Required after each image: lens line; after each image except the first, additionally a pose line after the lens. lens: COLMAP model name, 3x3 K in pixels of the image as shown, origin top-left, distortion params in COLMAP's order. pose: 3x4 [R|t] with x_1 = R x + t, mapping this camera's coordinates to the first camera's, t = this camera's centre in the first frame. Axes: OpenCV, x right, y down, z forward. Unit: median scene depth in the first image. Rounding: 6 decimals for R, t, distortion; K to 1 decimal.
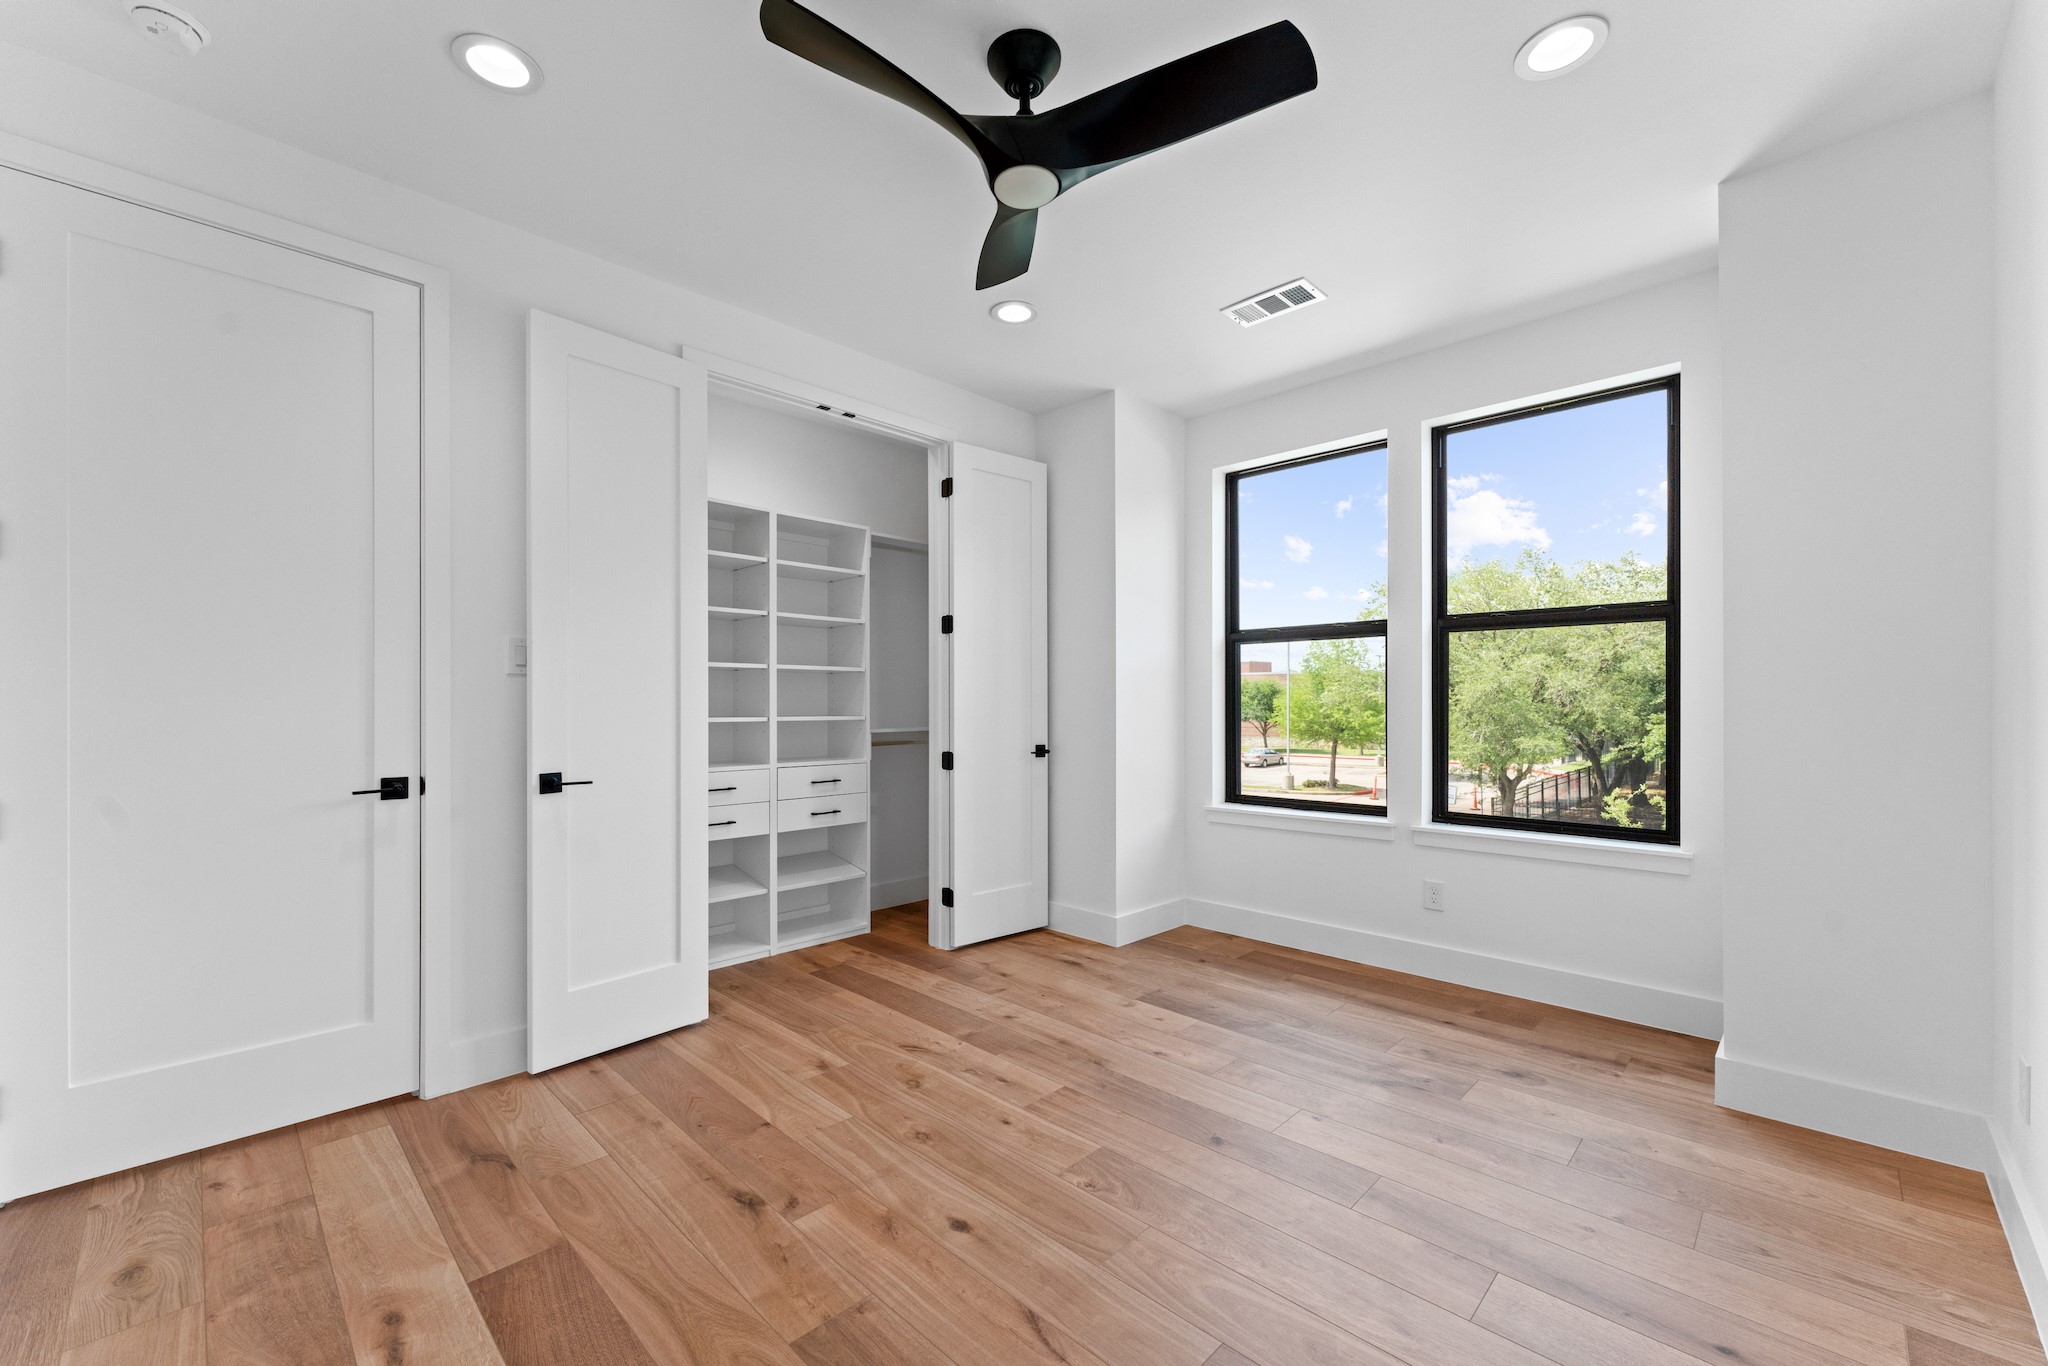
lens RADIAL K [[820.6, 0, 1015.4], [0, 820.6, 697.0], [0, 0, 1]] dist [0.001833, 0.000746]
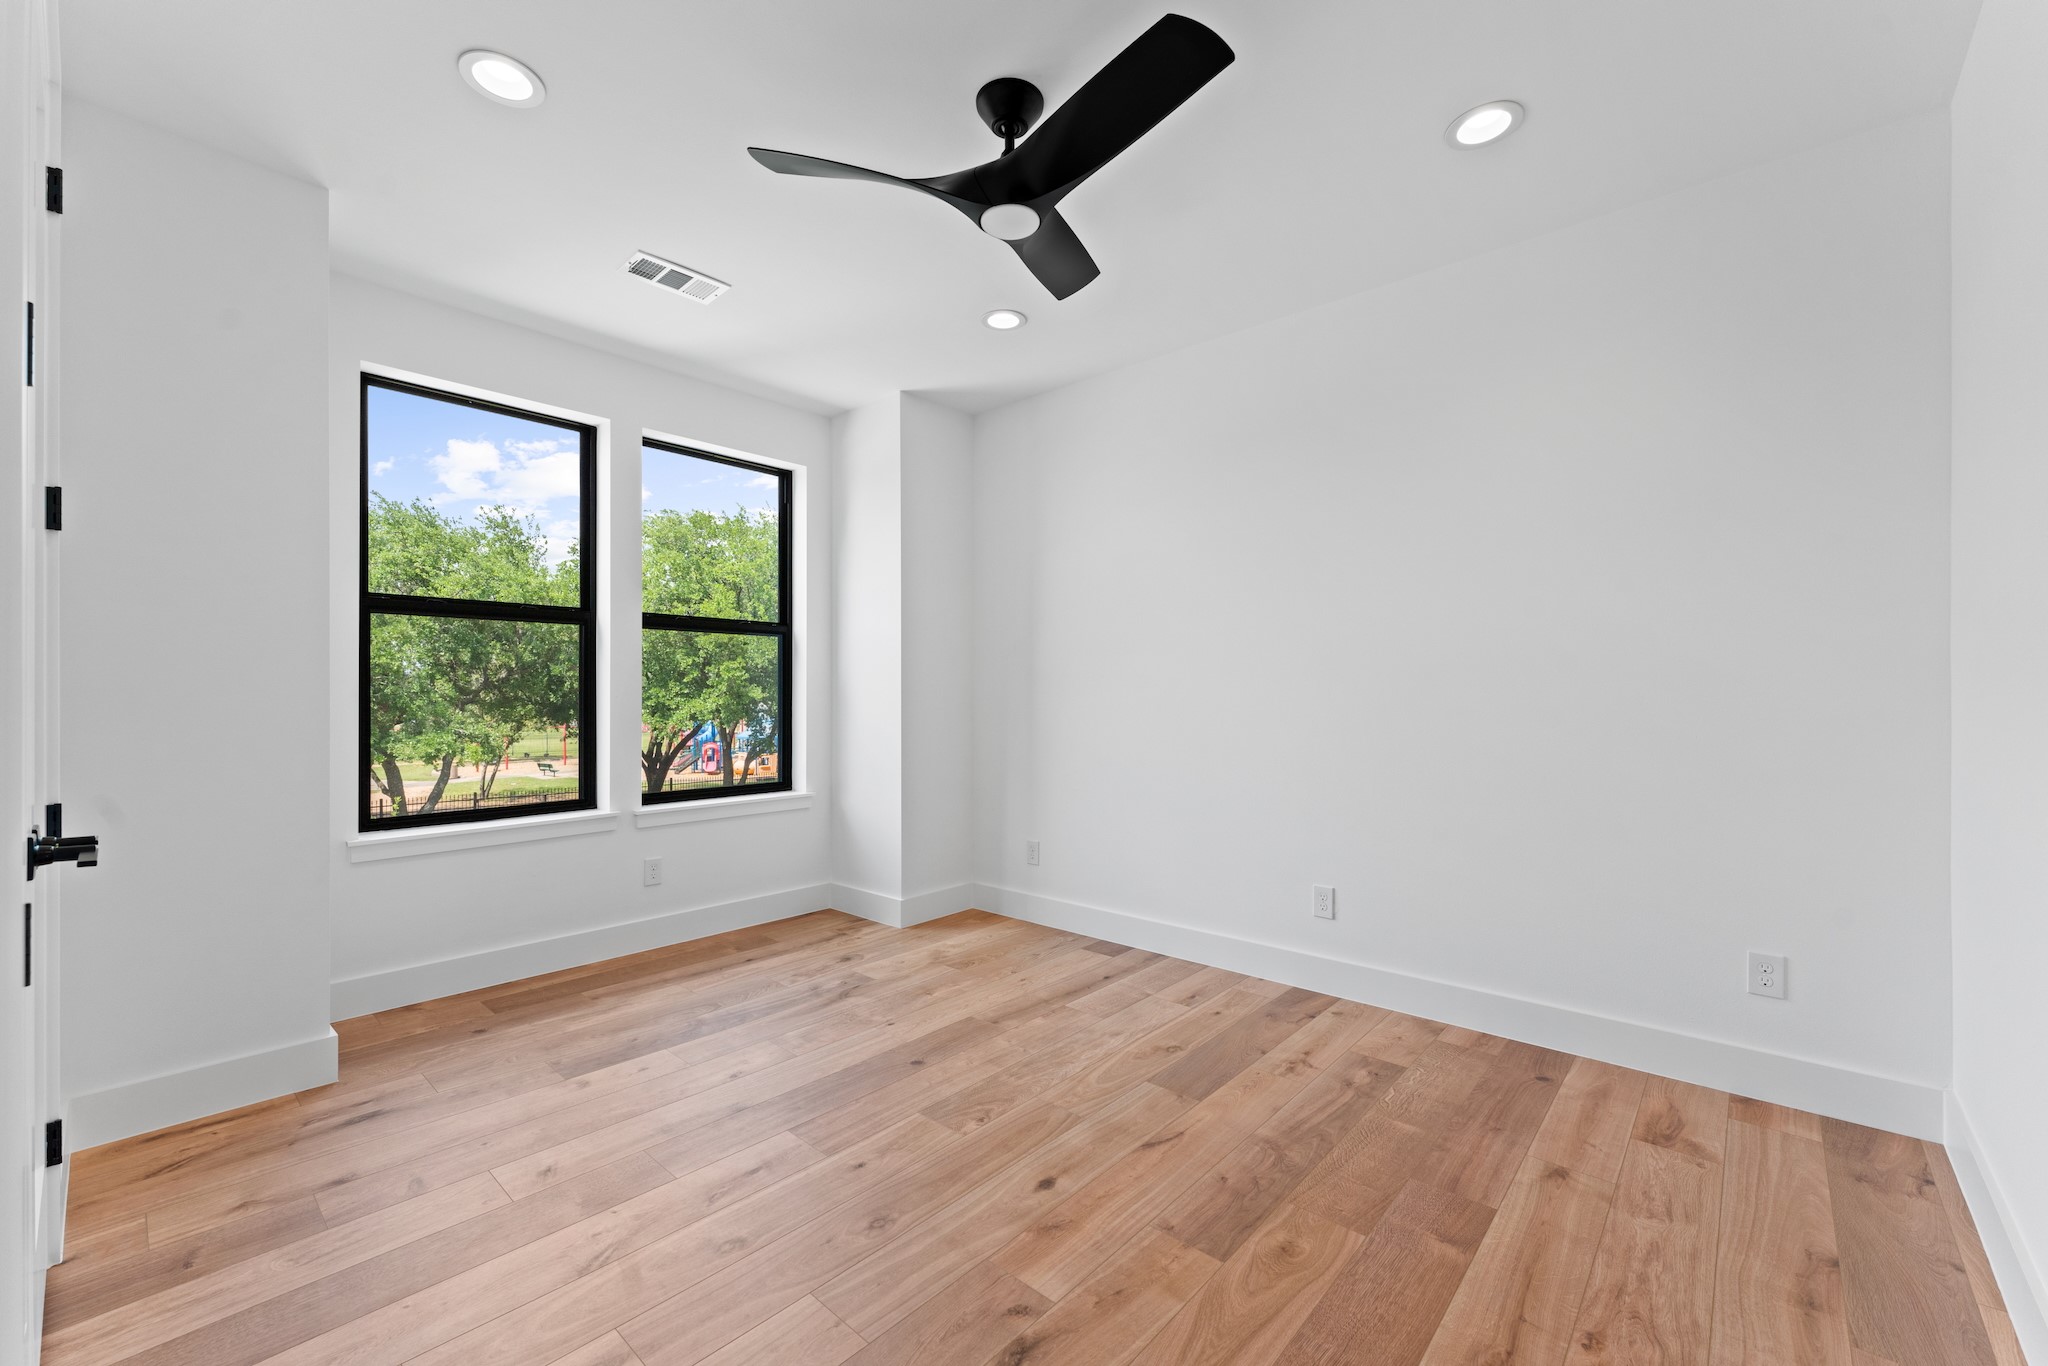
lens RADIAL K [[820.6, 0, 1021.4], [0, 820.6, 686.5], [0, 0, 1]] dist [0.001833, 0.000746]
pose [[-0.044587, 0.009582, 0.998960, -0.660995], [-0.008467, 0.999914, -0.009969, 0.005987], [-0.998970, -0.008903, -0.044502, 0.632578]]
